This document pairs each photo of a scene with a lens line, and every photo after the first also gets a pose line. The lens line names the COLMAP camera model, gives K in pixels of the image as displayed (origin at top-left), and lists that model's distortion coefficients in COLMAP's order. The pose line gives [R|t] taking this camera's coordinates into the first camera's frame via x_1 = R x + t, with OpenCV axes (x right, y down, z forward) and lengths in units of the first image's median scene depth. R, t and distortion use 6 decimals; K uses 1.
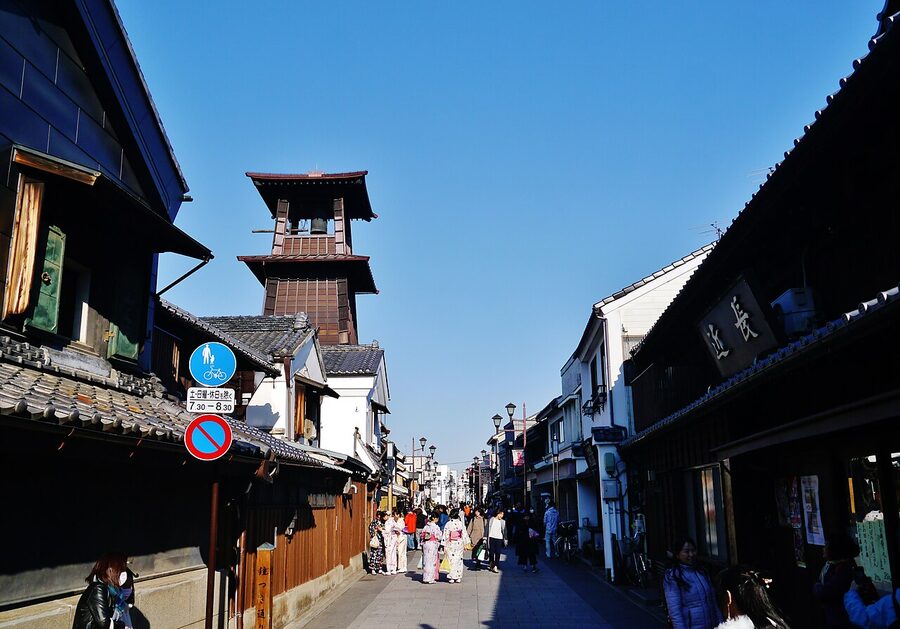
lens RADIAL K [[767.1, 0, 449.8], [0, 767.1, 331.8], [0, 0, 1]] dist [-0.034740, 0.009622]
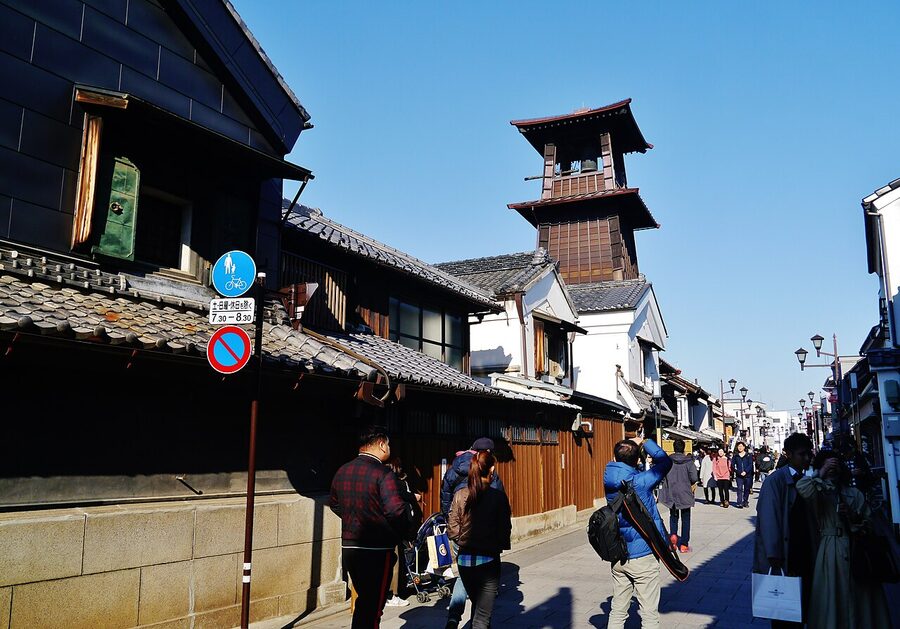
lens RADIAL K [[749.6, 0, 450.0], [0, 749.6, 314.5], [0, 0, 1]] dist [-0.037876, 0.001334]
pose [[0.901274, -0.063202, -0.428615, 0.130683], [0.079382, 0.996644, 0.019960, 0.038233], [0.425915, -0.052013, 0.903267, 0.109066]]
